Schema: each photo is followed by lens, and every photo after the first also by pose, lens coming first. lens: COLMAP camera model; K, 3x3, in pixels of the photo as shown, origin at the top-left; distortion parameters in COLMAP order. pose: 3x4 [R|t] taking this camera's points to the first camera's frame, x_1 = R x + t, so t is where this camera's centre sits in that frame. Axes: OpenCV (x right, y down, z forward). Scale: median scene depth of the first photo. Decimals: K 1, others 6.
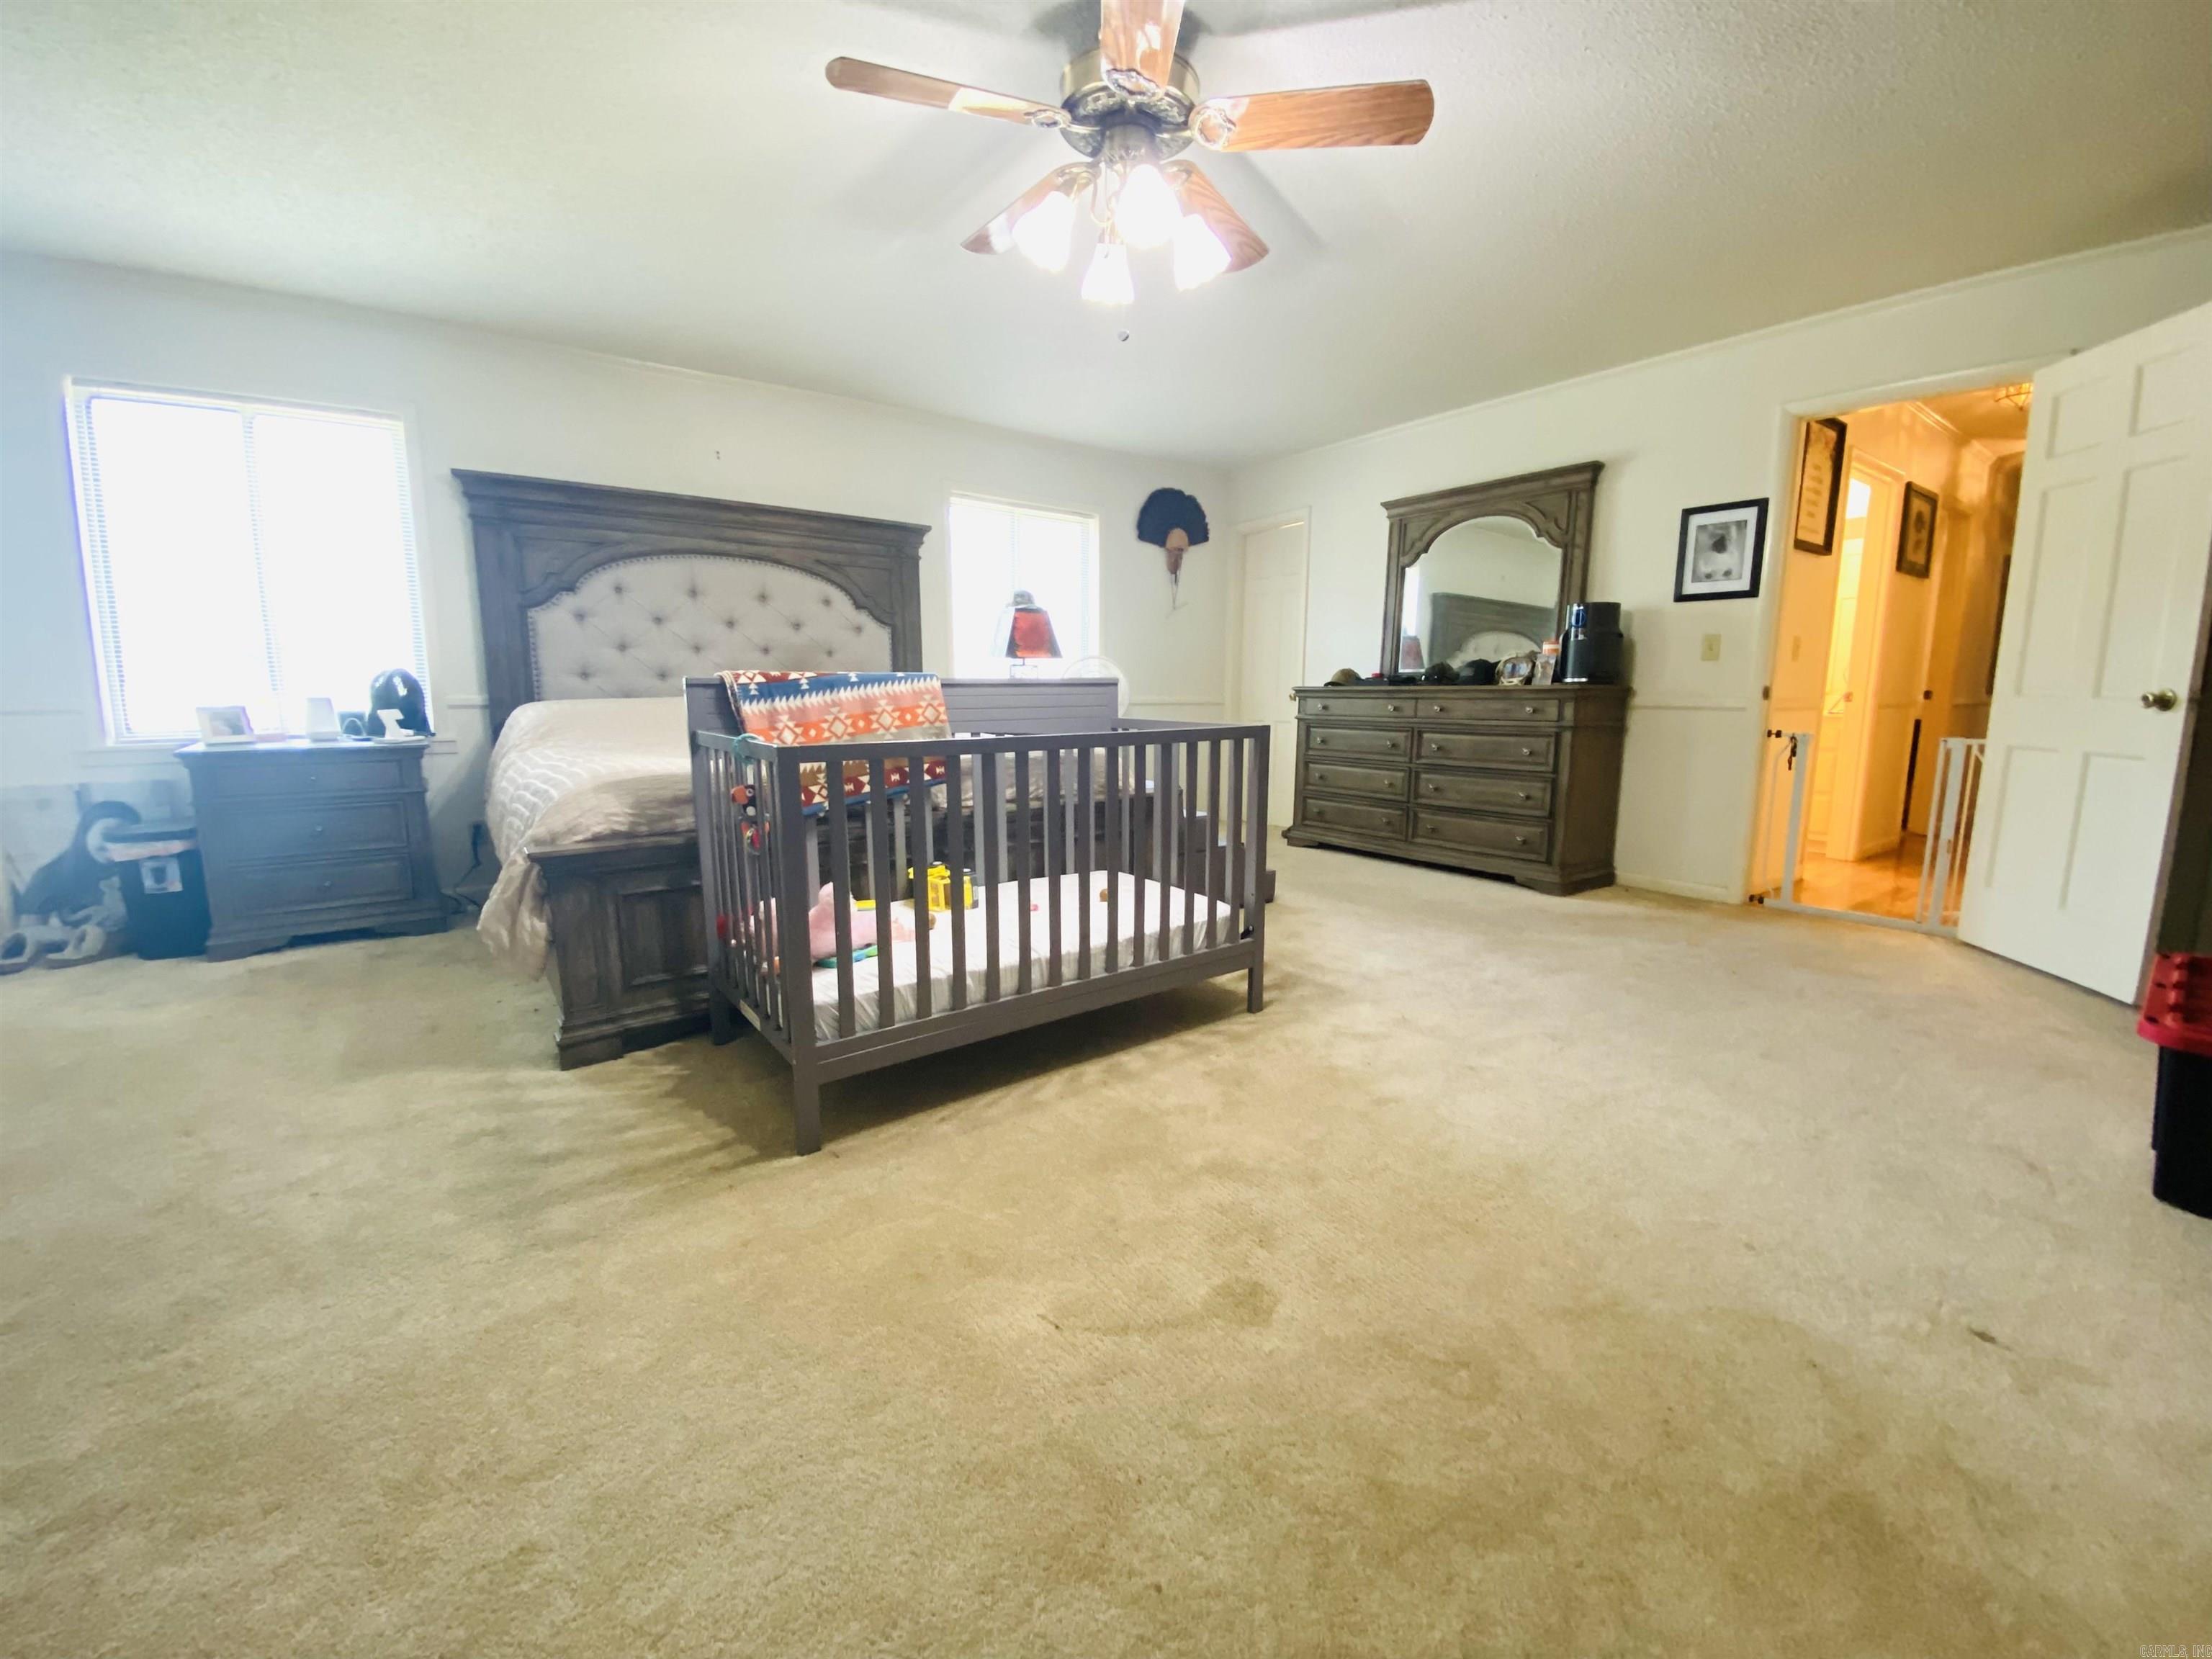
lens RADIAL K [[895.6, 0, 1110.8], [0, 895.6, 820.3], [0, 0, 1]] dist [-0.000881, -0.000349]
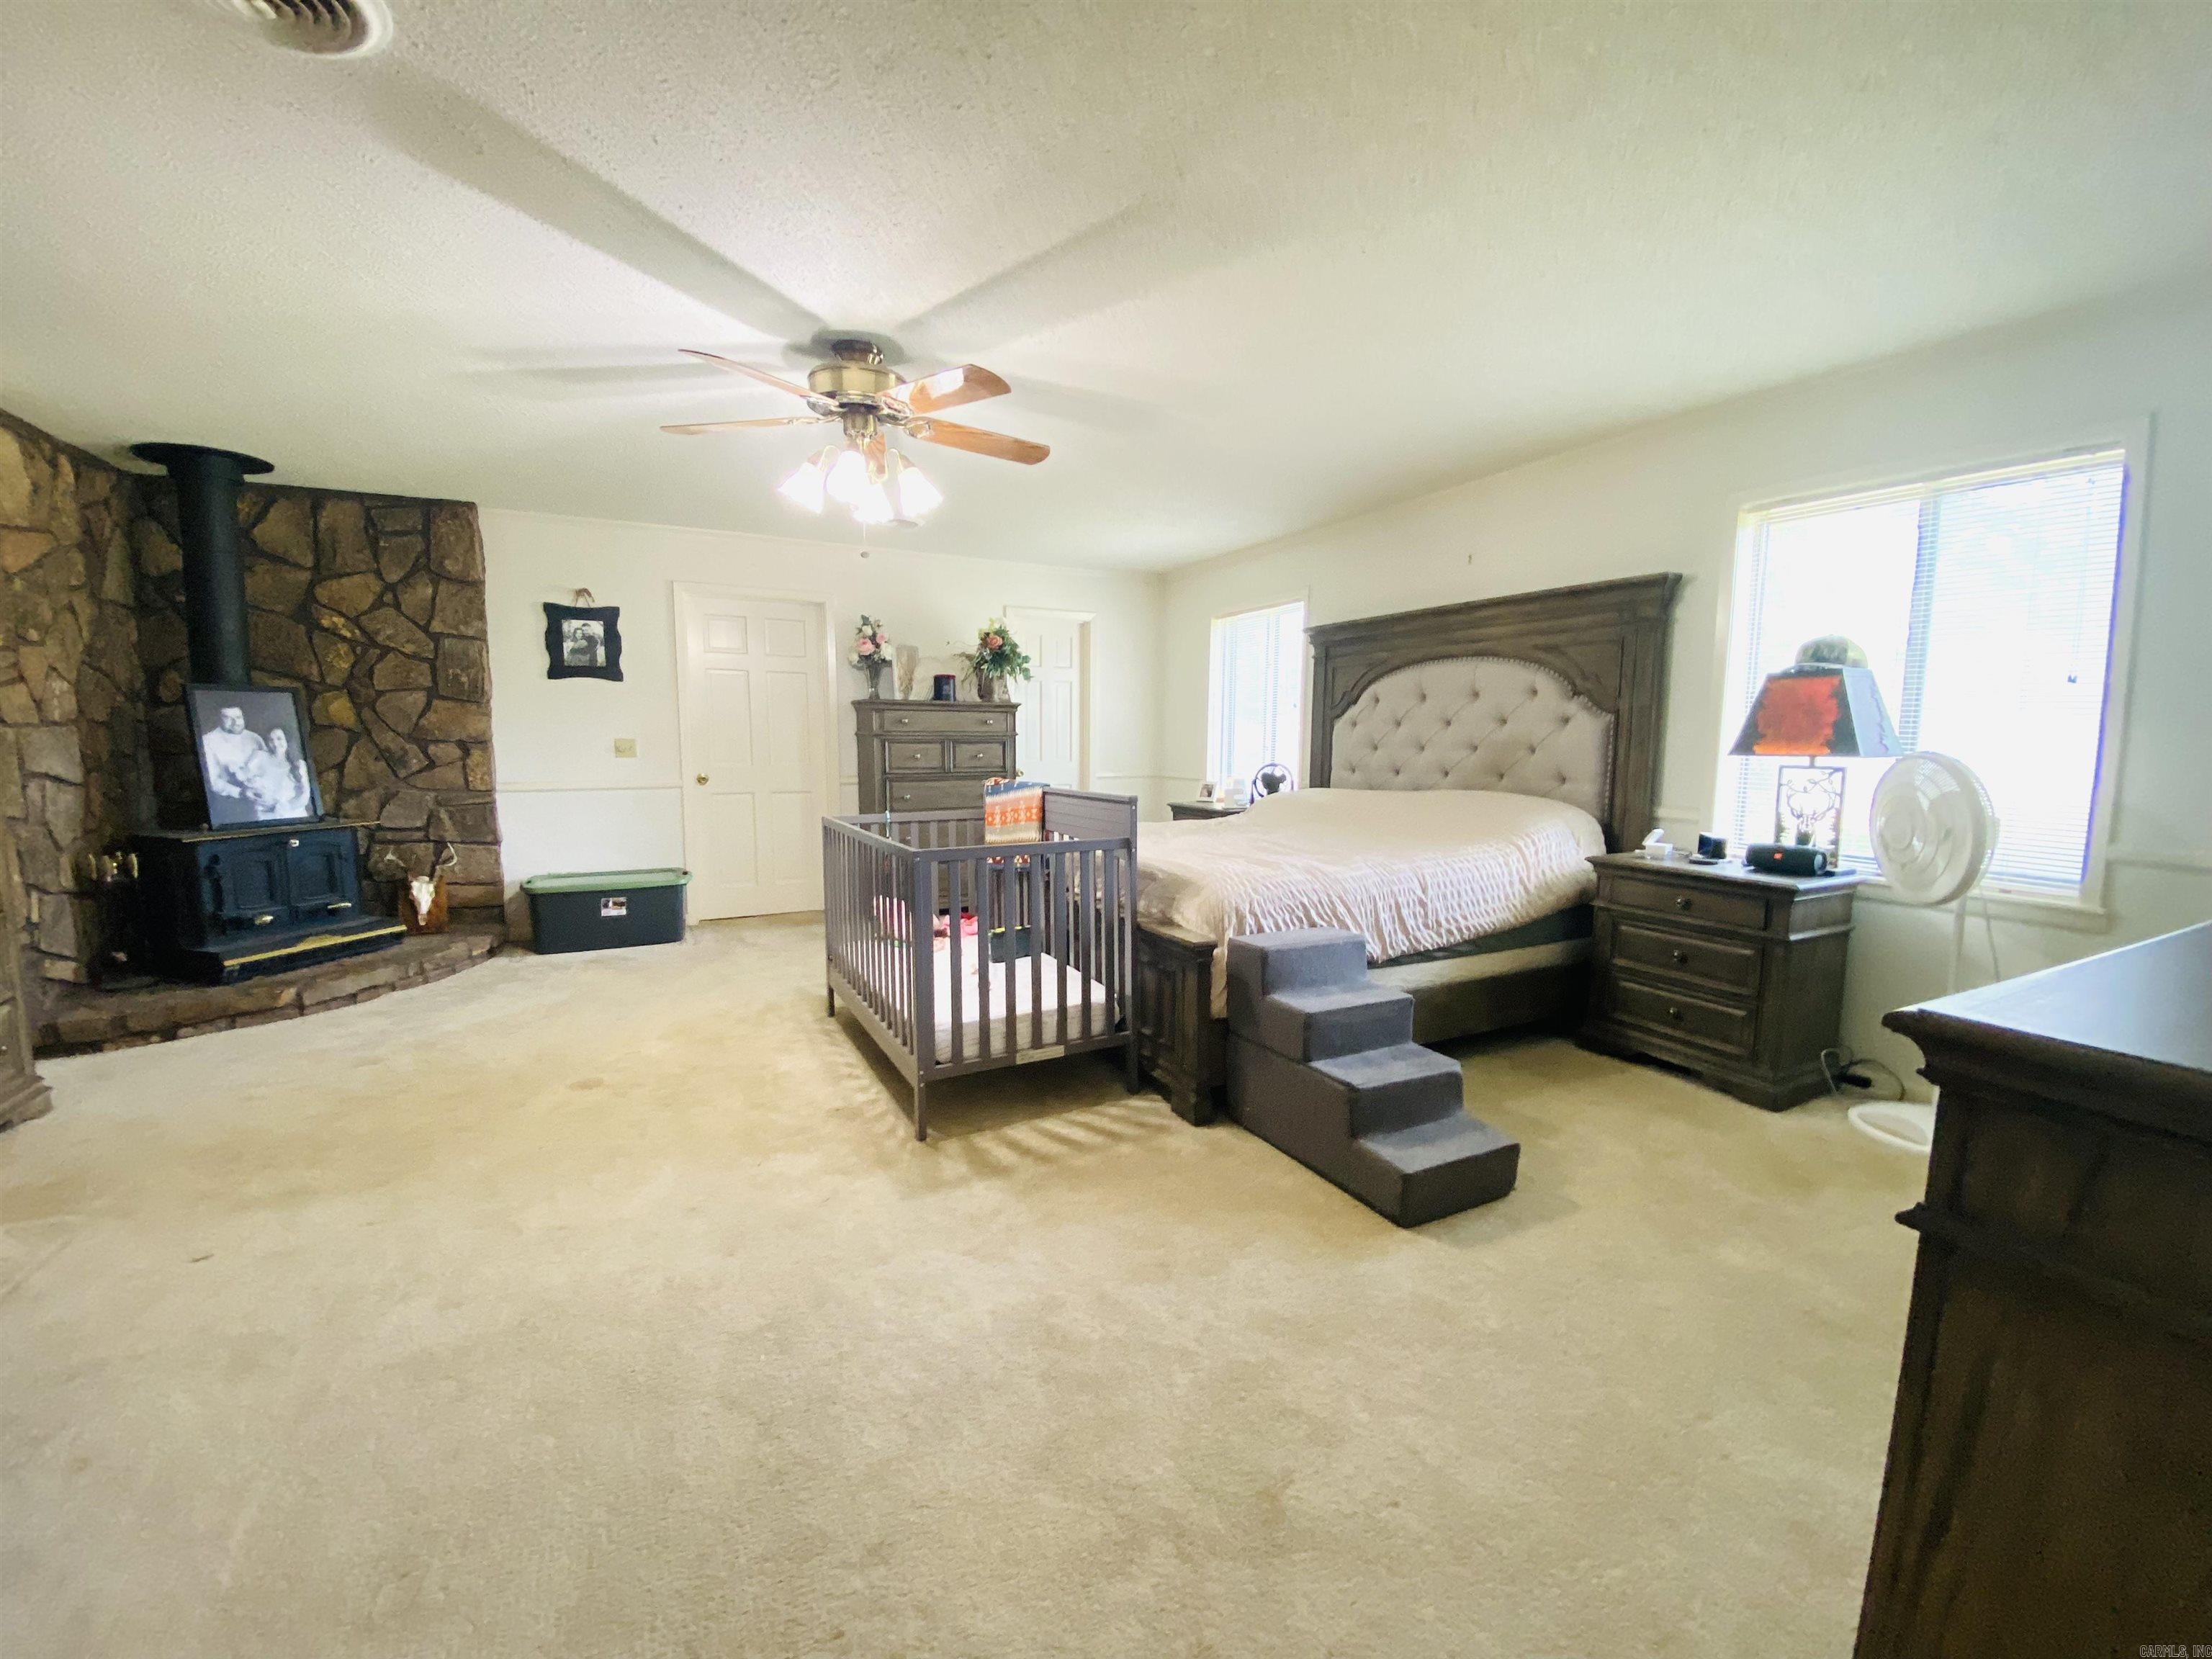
lens RADIAL K [[895.6, 0, 1112.8], [0, 895.6, 834.8], [0, 0, 1]] dist [-0.000881, -0.000349]
pose [[-0.155648, 0.104522, -0.982267, 0.679478], [-0.144998, 0.981198, 0.127384, -0.175011], [0.977113, 0.162254, -0.137566, 0.816642]]
